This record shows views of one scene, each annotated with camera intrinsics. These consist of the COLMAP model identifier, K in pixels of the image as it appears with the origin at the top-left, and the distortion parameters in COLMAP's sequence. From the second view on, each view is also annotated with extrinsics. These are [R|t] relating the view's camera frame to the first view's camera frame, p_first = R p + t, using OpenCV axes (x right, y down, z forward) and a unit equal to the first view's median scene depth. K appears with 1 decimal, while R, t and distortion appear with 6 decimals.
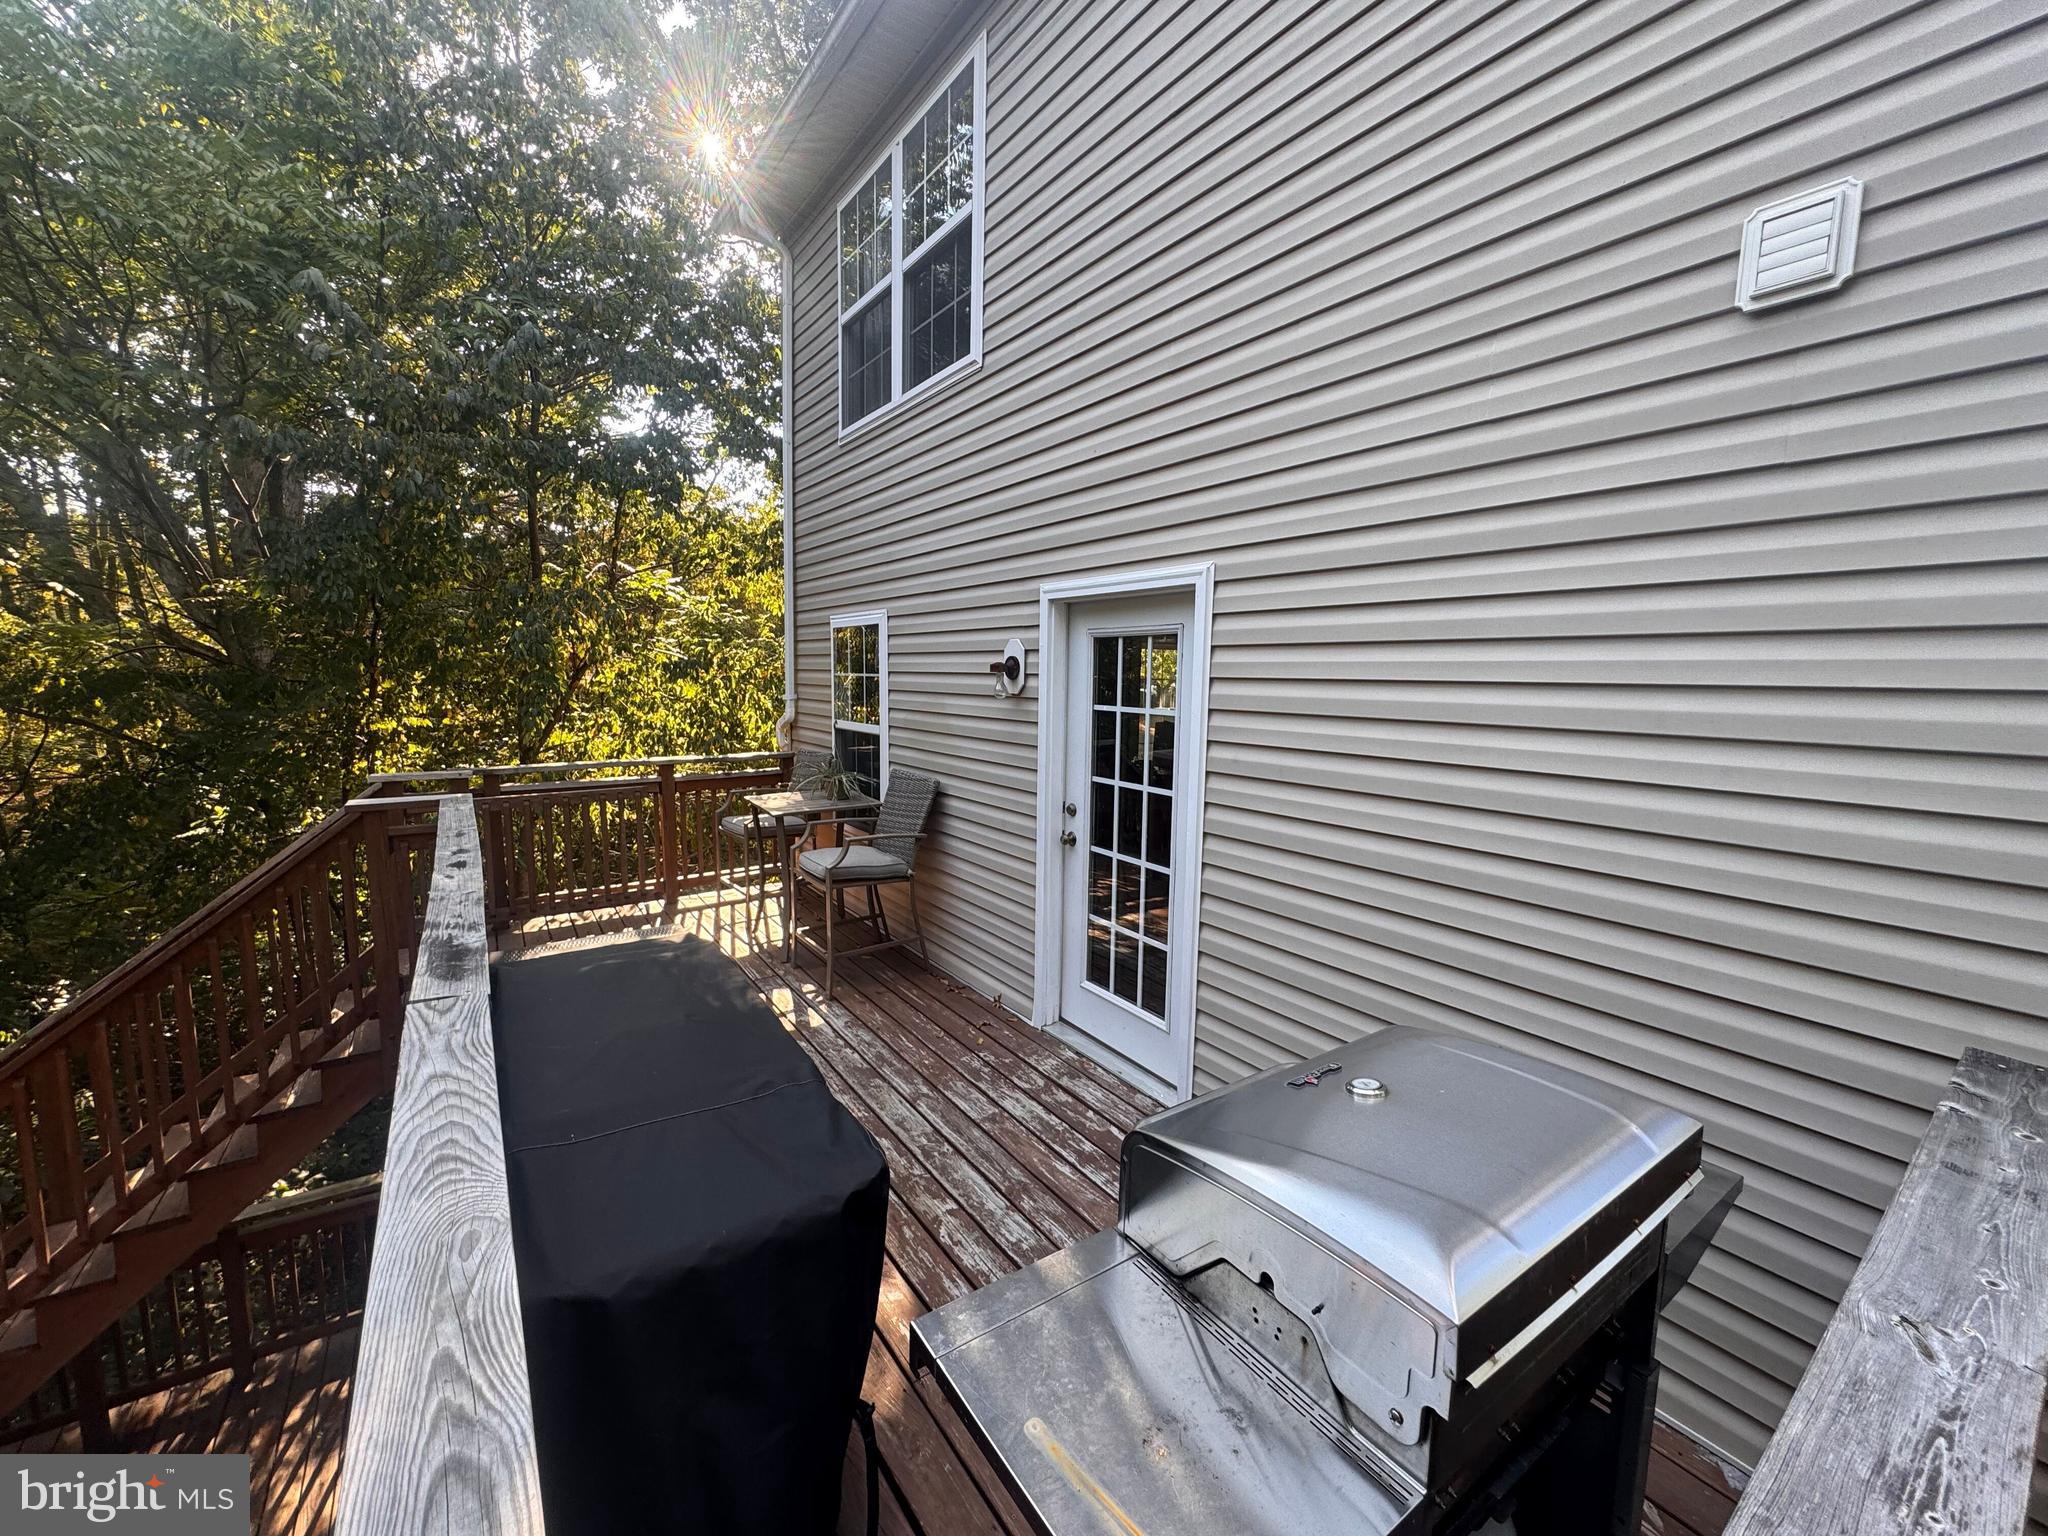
lens RADIAL K [[810.9, 0, 1020.0], [0, 810.9, 764.7], [0, 0, 1]] dist [0.000199, -0.000874]
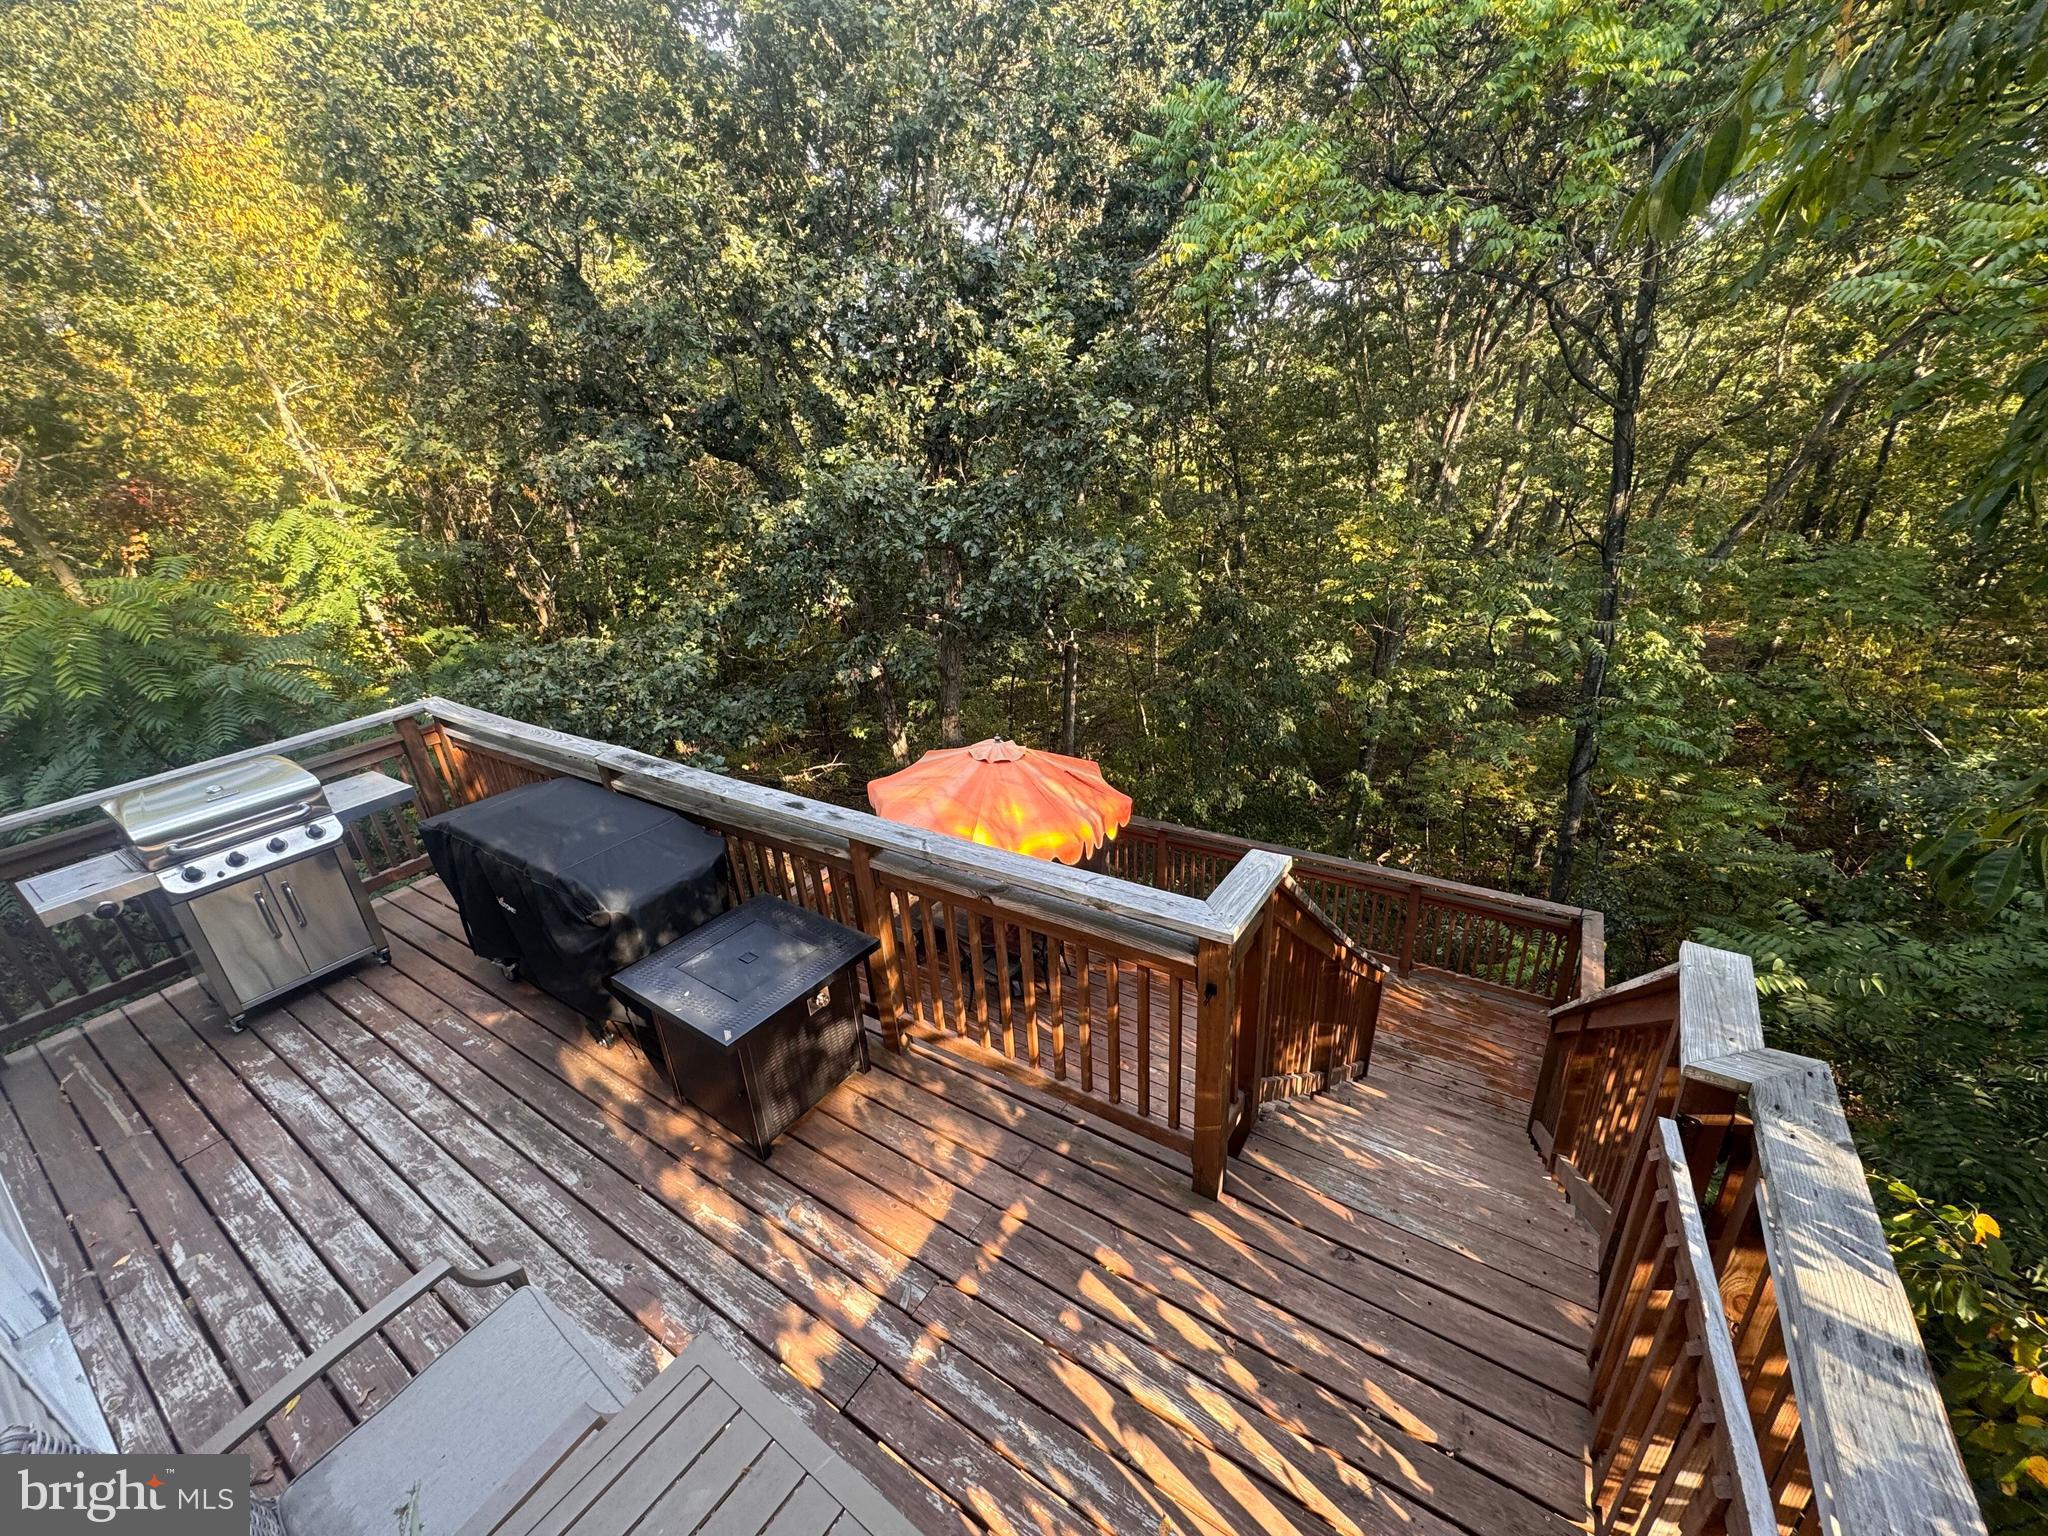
lens RADIAL K [[810.9, 0, 1022.5], [0, 810.9, 765.5], [0, 0, 1]] dist [0.000199, -0.000874]
pose [[-0.921553, 0.189639, -0.338789, -0.588761], [0.002534, 0.875516, 0.483183, -0.494168], [0.388245, 0.444420, -0.807314, 2.006243]]
